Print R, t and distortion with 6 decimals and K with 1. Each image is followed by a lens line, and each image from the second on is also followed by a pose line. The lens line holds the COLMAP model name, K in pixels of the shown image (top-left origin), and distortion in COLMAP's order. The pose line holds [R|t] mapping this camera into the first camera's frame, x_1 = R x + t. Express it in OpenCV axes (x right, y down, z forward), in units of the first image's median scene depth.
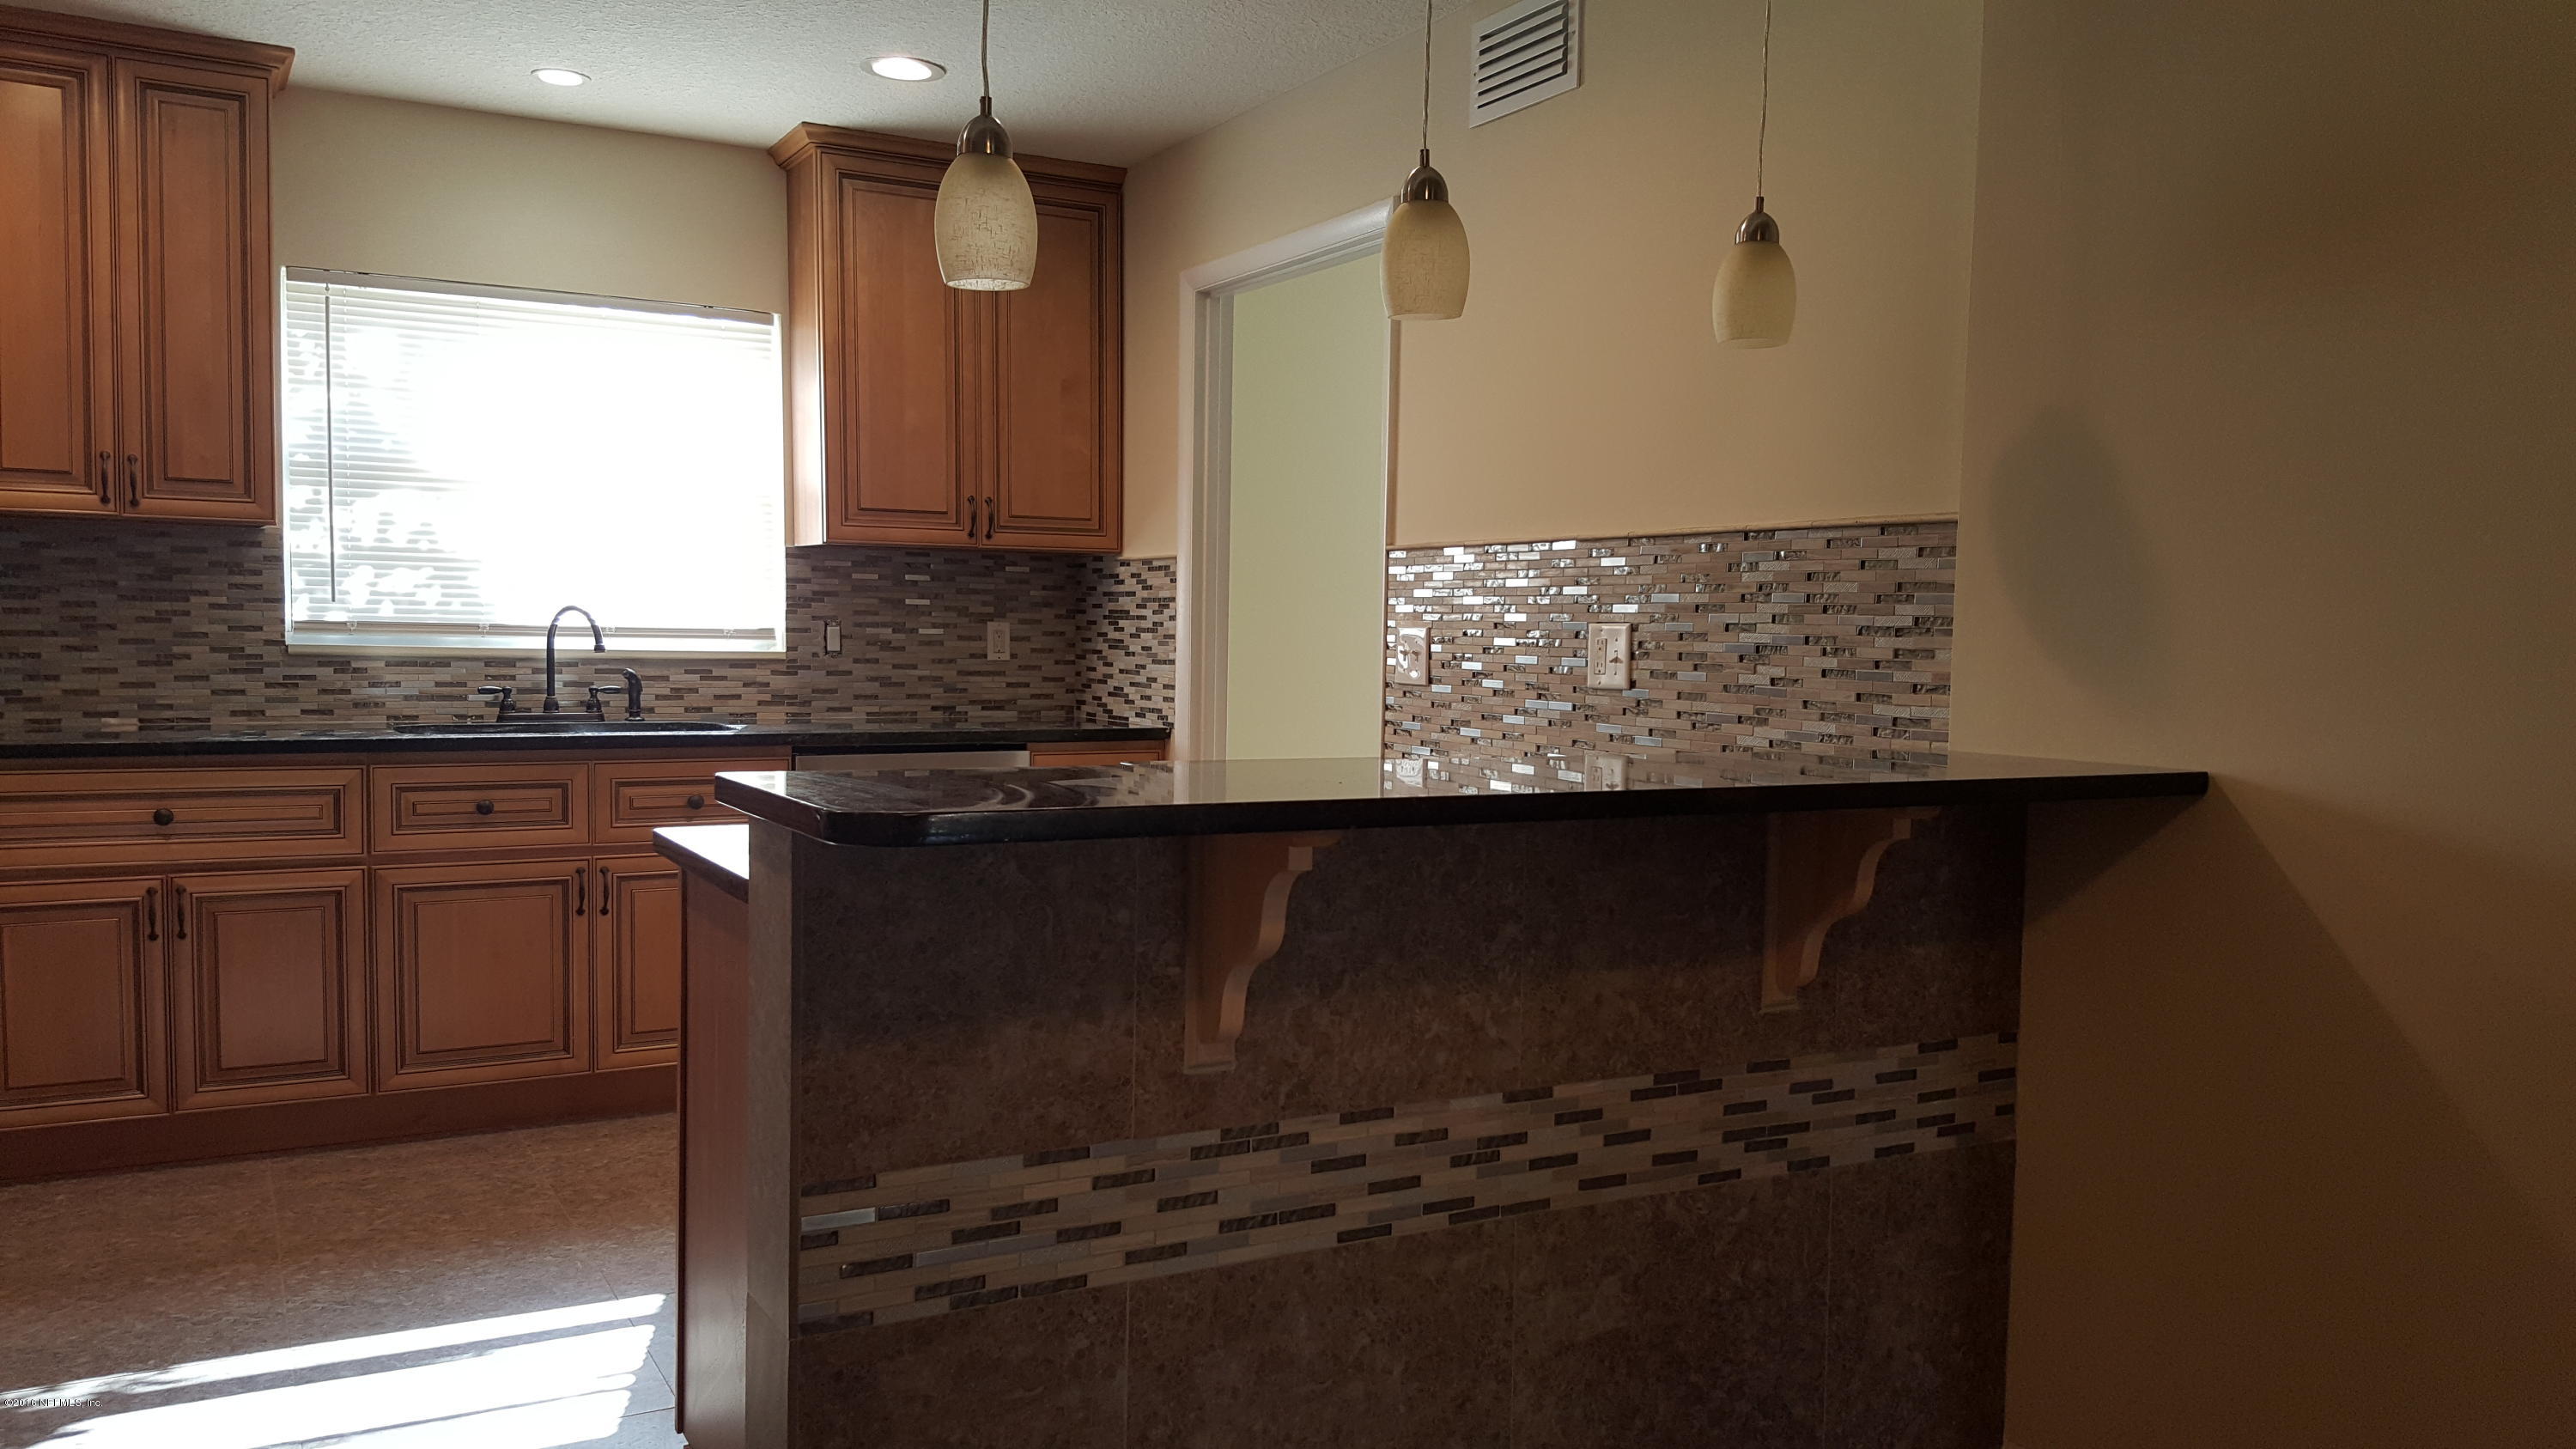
lens RADIAL K [[1858.7, 0, 1295.5], [0, 1858.7, 746.6], [0, 0, 1]] dist [0.159702, -0.272057]
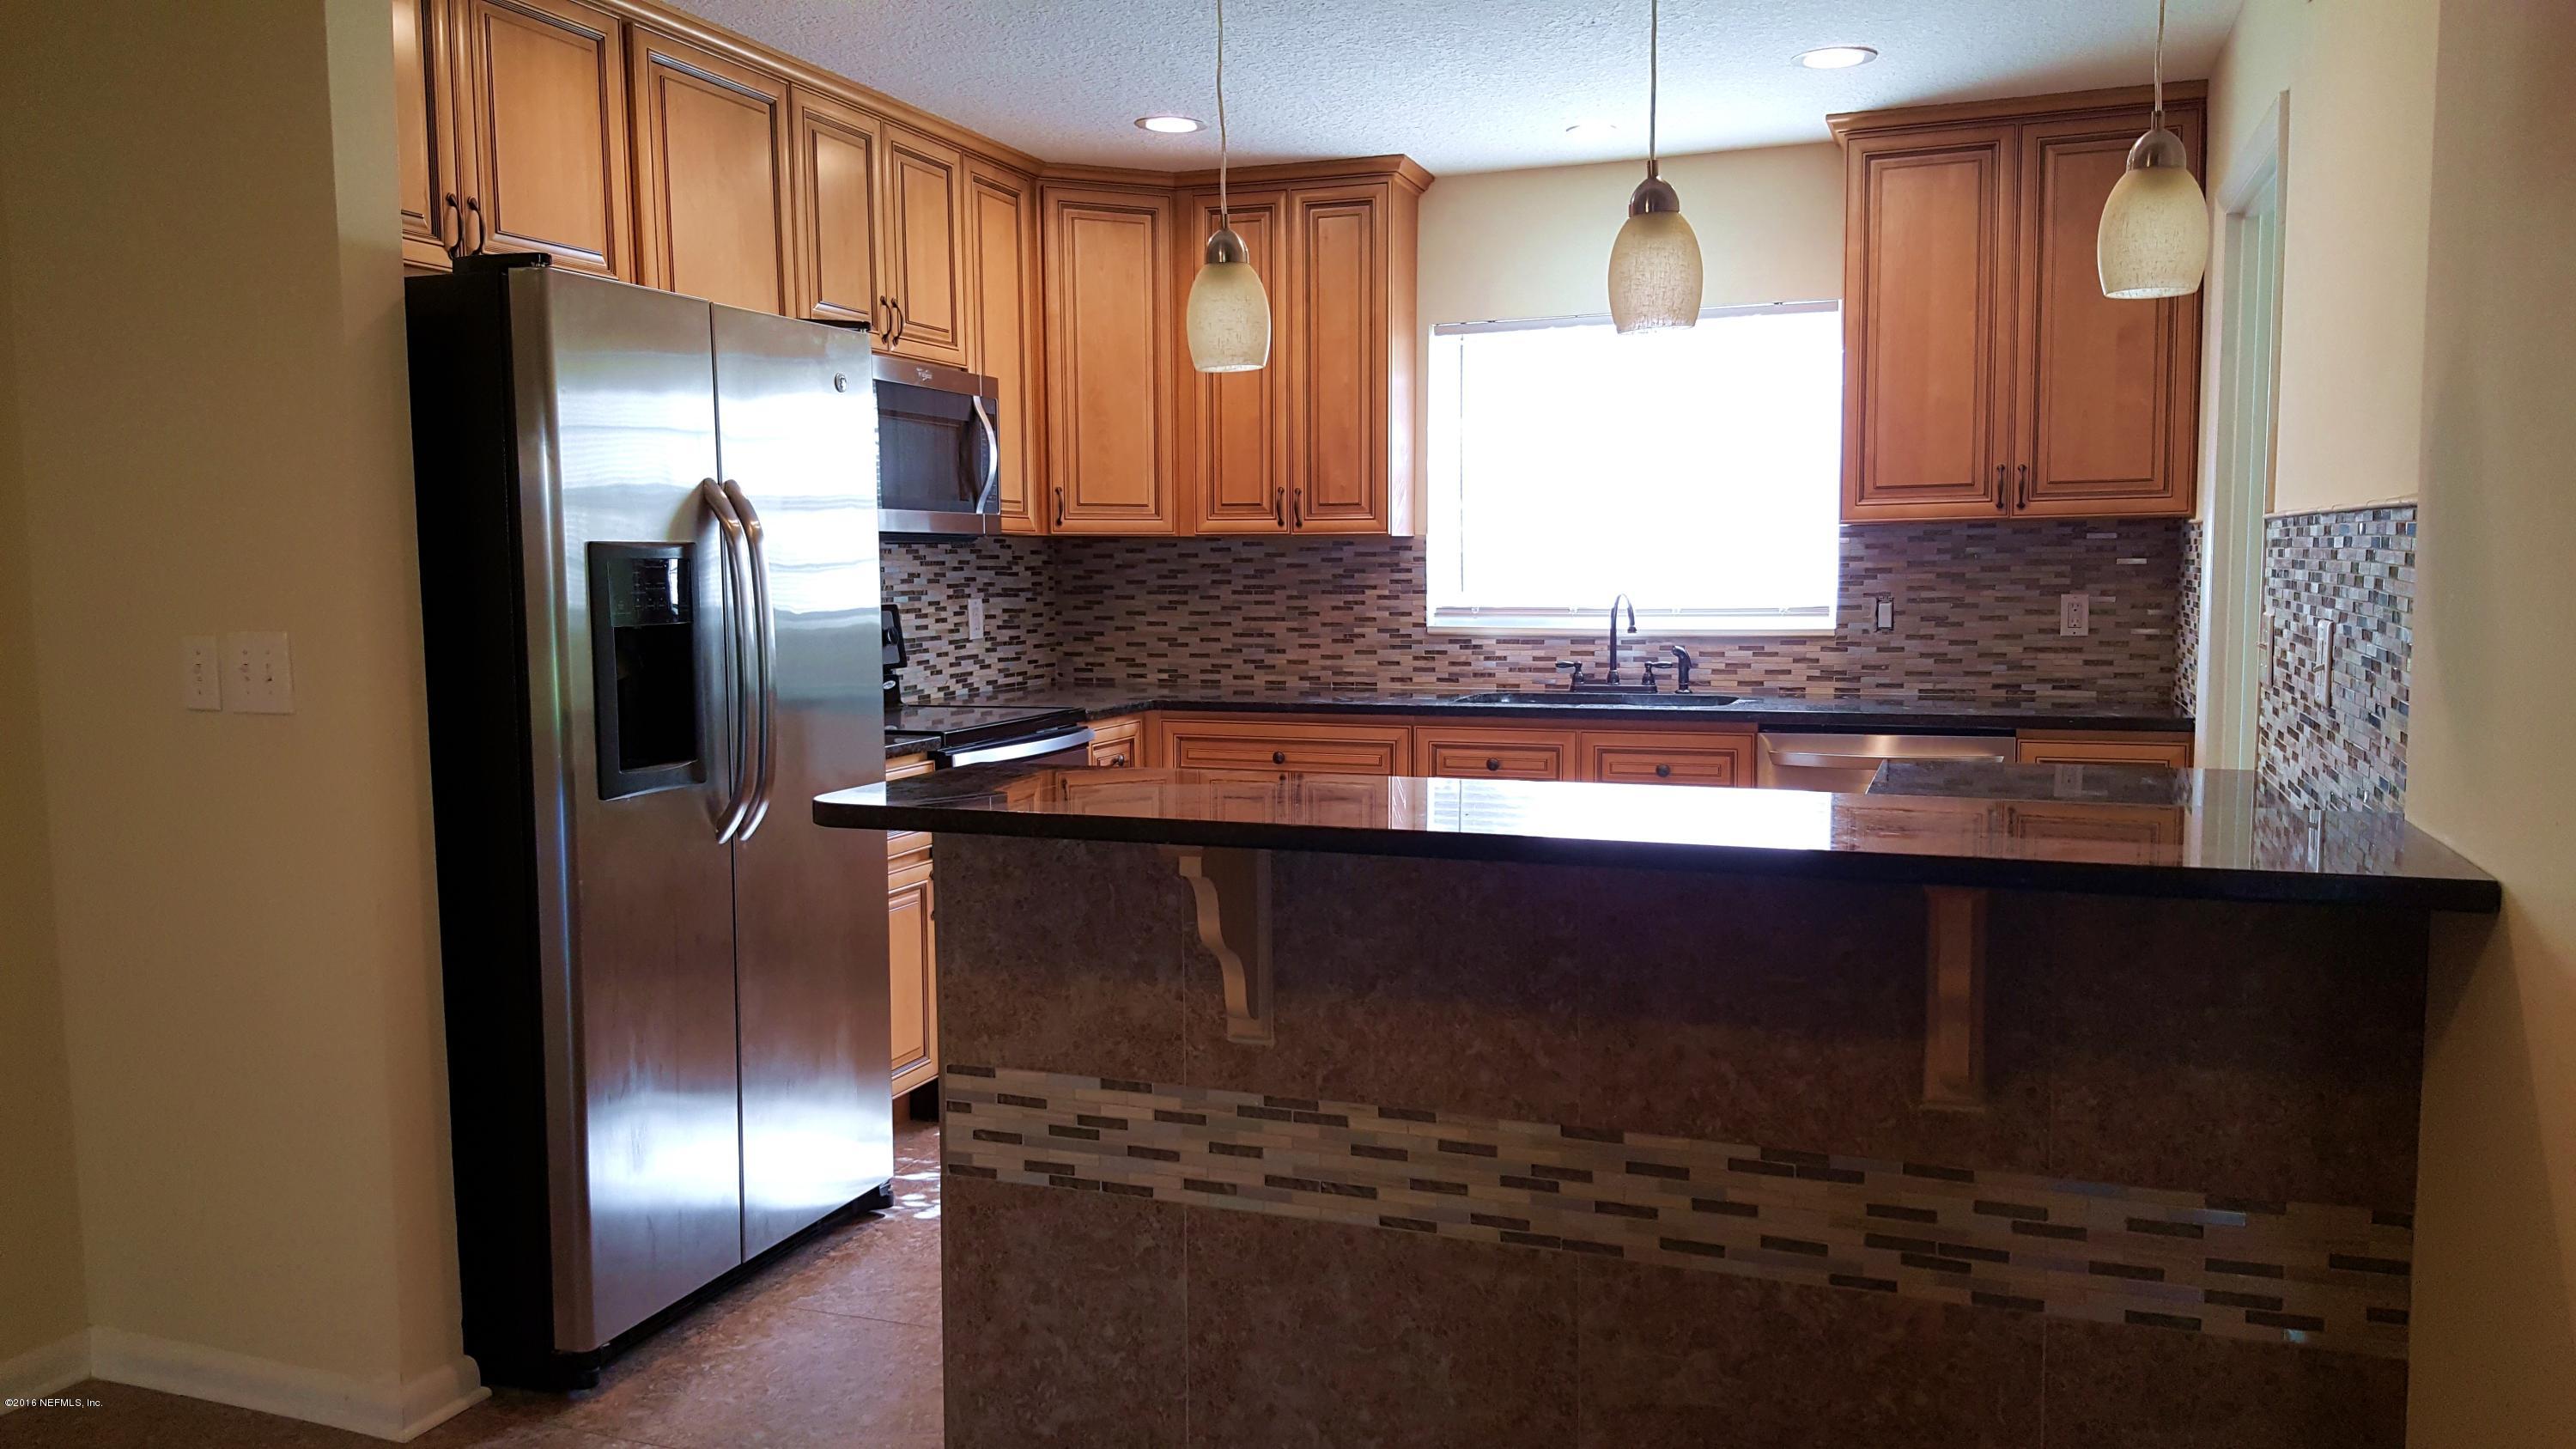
lens RADIAL K [[1873.7, 0, 1283.9], [0, 1873.7, 721.9], [0, 0, 1]] dist [0.148737, -0.275766]
pose [[0.647341, 0.042769, -0.761000, 0.697104], [-0.028634, 0.999084, 0.031791, -0.051492], [0.761663, 0.001211, 0.647973, 0.214831]]
